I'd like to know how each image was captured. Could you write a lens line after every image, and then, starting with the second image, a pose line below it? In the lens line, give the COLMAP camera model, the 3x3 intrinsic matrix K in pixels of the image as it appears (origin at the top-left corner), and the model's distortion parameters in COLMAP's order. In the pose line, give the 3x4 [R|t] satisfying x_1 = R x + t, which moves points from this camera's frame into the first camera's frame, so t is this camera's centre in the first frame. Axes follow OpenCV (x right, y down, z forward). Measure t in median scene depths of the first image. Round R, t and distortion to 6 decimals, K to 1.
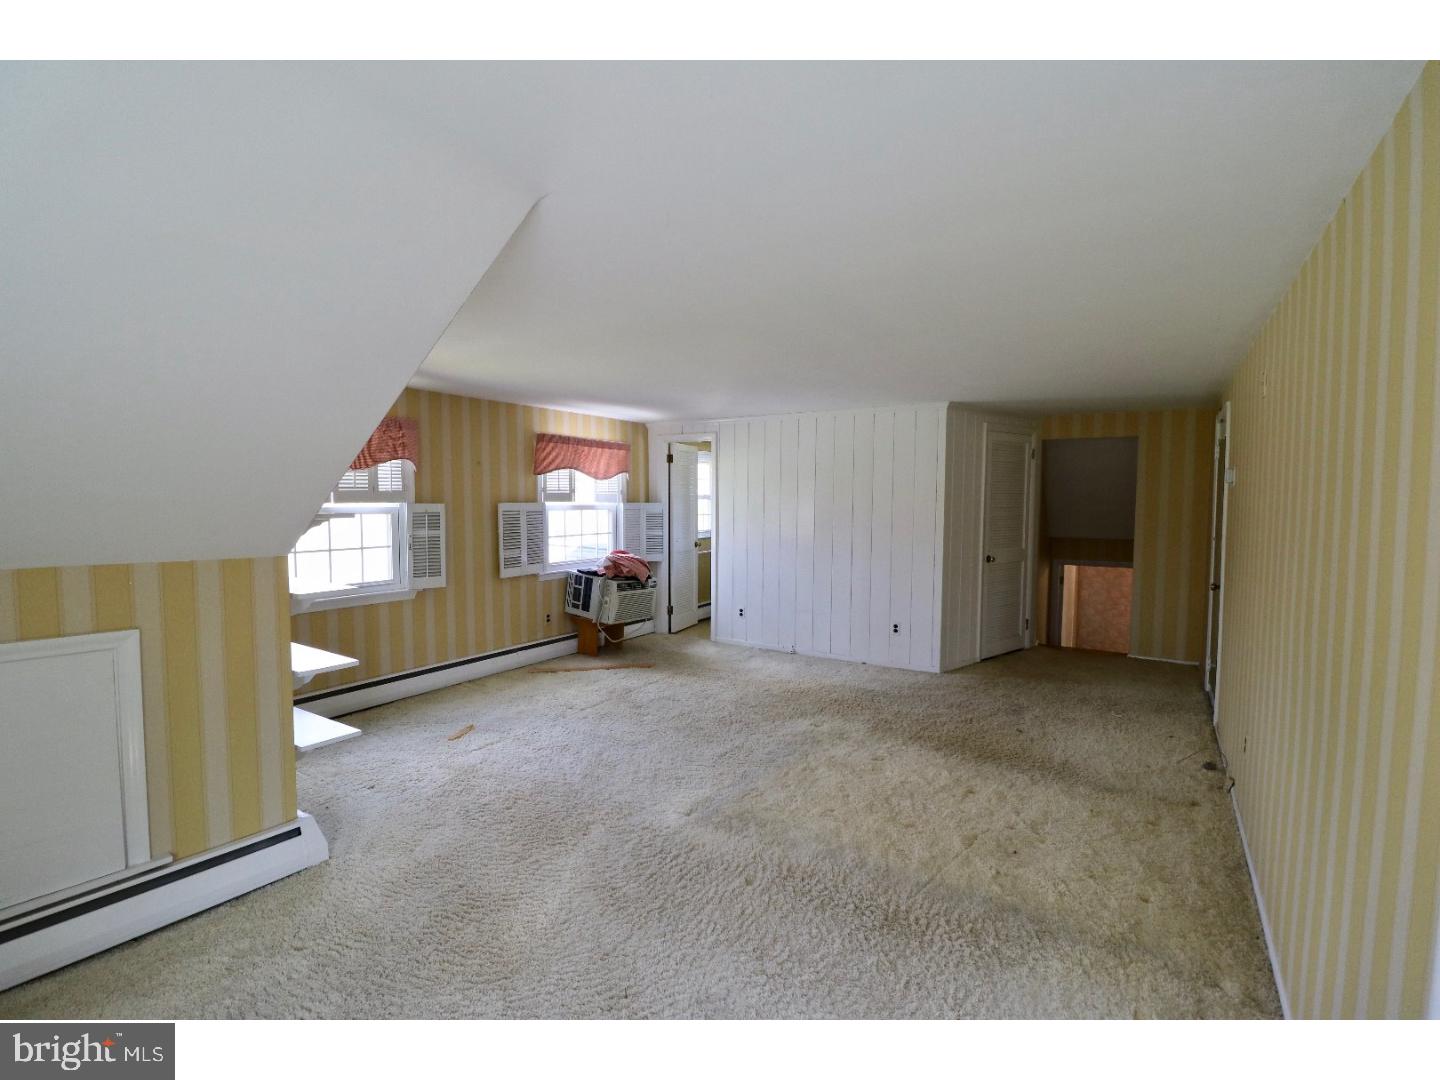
lens RADIAL K [[660.2, 0, 720.0], [0, 660.2, 540.0], [0, 0, 1]] dist [-0.014461, 0.000129]
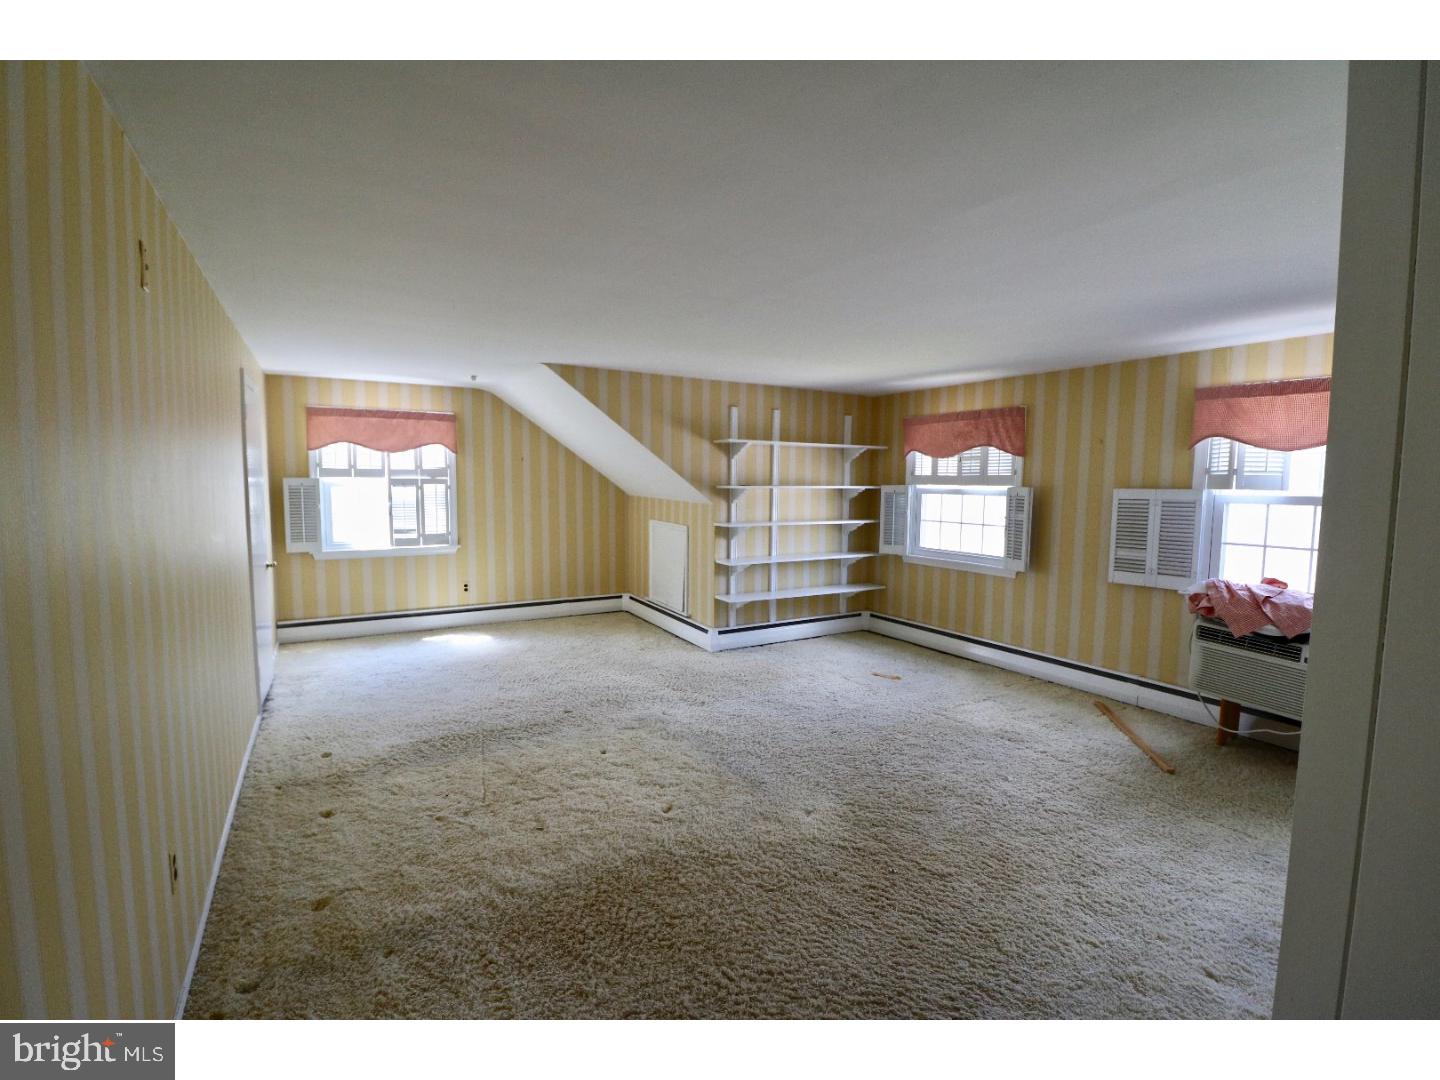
lens RADIAL K [[665.0, 0, 721.2], [0, 665.0, 535.5], [0, 0, 1]] dist [-0.000394, -0.013974]
pose [[-0.442094, 0.065151, -0.894600, 0.620152], [-0.067408, 0.992125, 0.105565, -0.053285], [0.894432, 0.106973, -0.434221, 0.944236]]
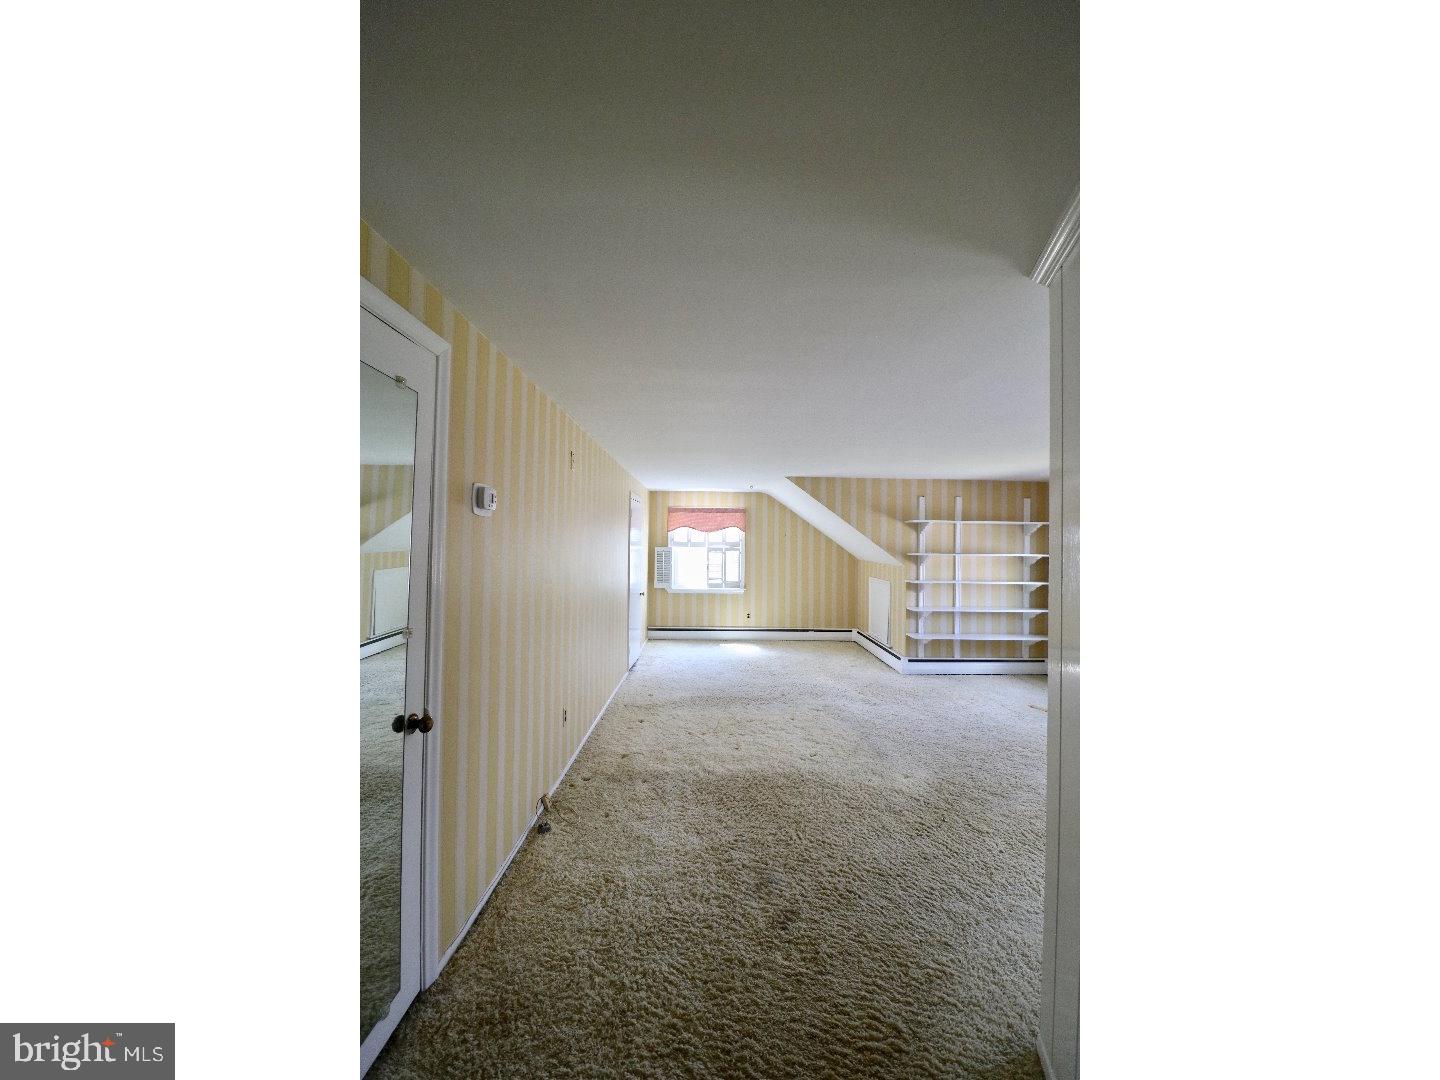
lens RADIAL K [[496.3, 0, 720.0], [0, 496.3, 540.0], [0, 0, 1]] dist [-0.019727, -0.000064]
pose [[-0.822478, -0.022589, -0.568348, 0.639623], [-0.051638, 0.998050, 0.035059, -0.066267], [0.566448, 0.058184, -0.822041, 1.138529]]
